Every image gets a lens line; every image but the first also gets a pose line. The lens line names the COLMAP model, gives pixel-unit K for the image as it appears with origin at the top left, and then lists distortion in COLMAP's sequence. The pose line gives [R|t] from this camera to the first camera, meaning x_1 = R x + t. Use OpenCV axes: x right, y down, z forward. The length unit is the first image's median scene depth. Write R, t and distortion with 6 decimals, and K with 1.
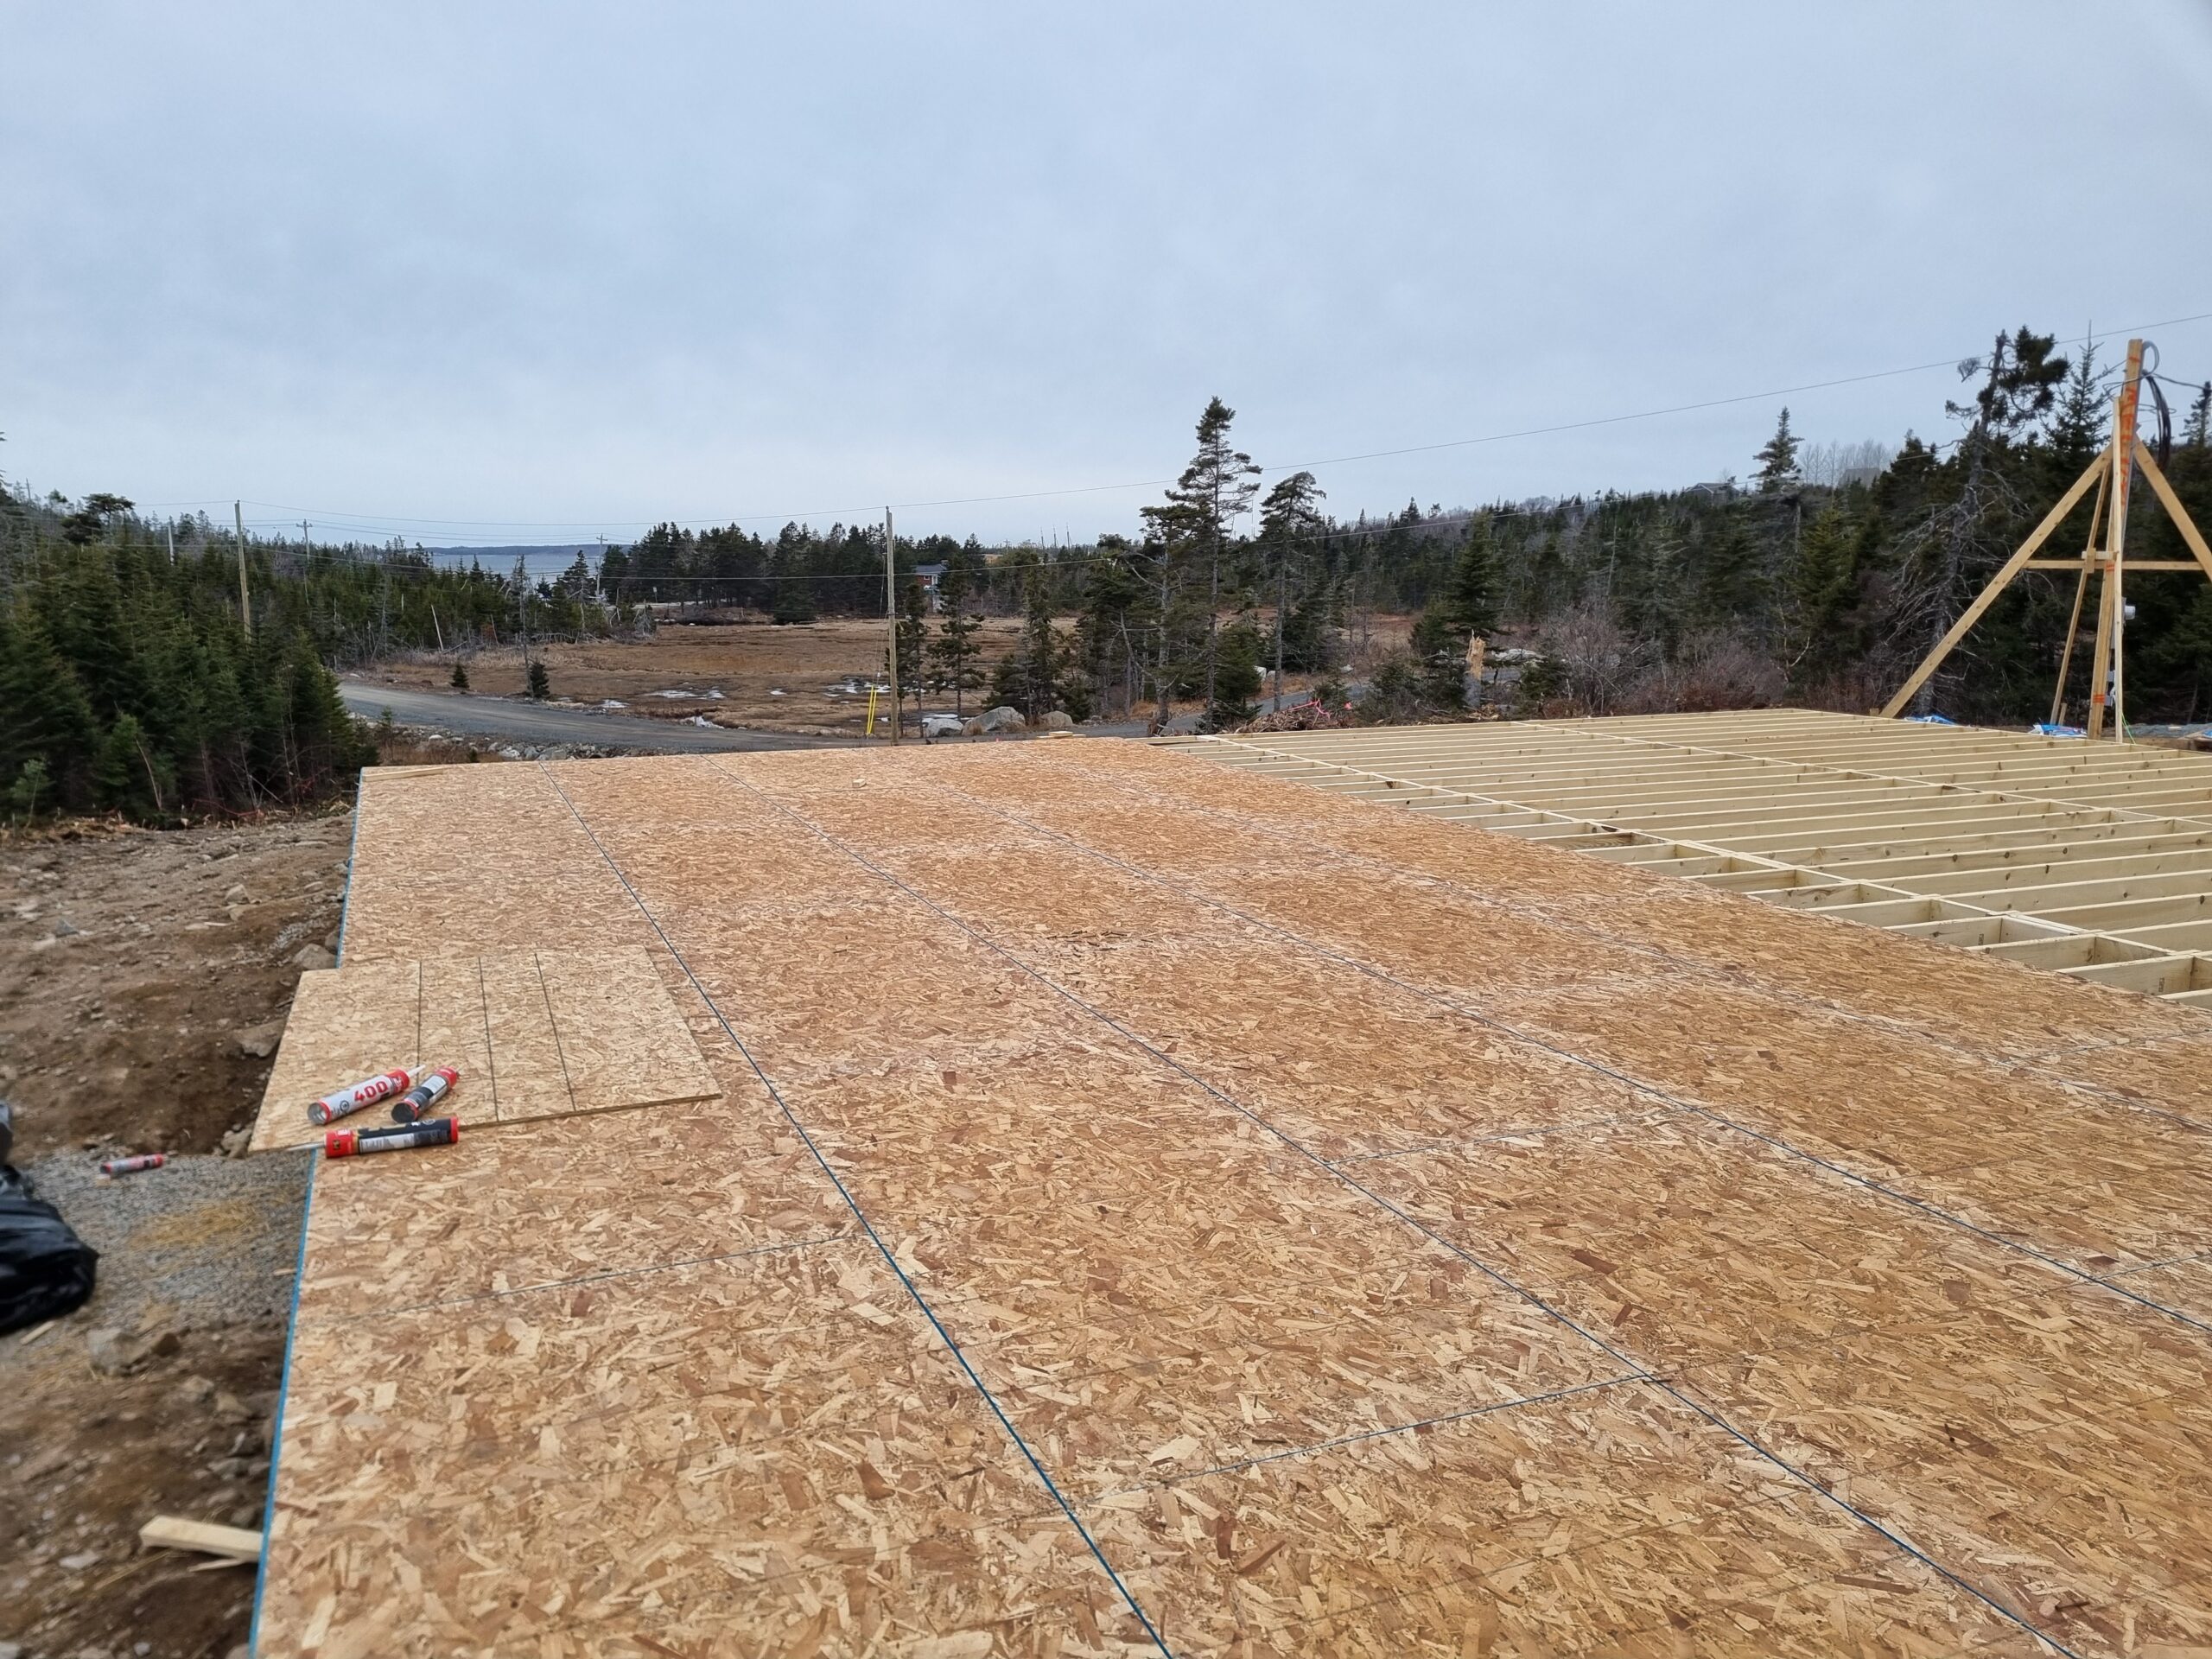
lens RADIAL K [[1677.4, 0, 1112.3], [0, 1677.4, 826.2], [0, 0, 1]] dist [0.041891, -0.001232]
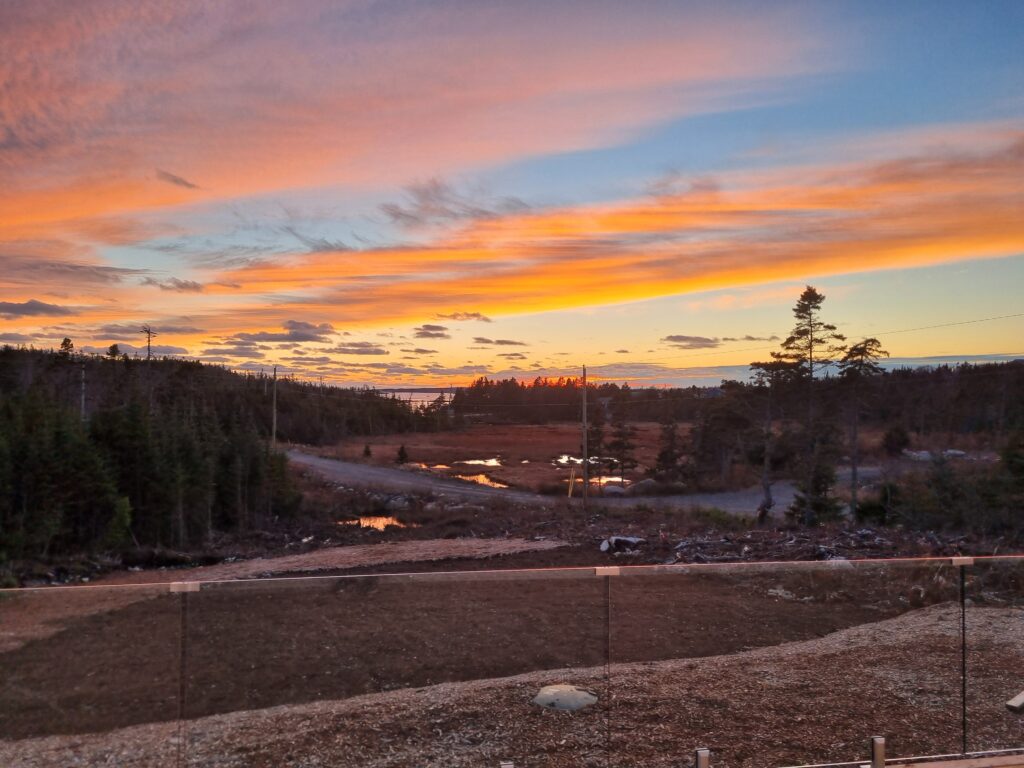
lens RADIAL K [[776.5, 0, 514.9], [0, 776.5, 382.5], [0, 0, 1]] dist [0.041891, -0.001232]
pose [[0.975964, 0.002887, -0.217915, -0.031807], [-0.040204, 0.985136, -0.167006, -0.039640], [0.214193, 0.171753, 0.961573, 0.241344]]
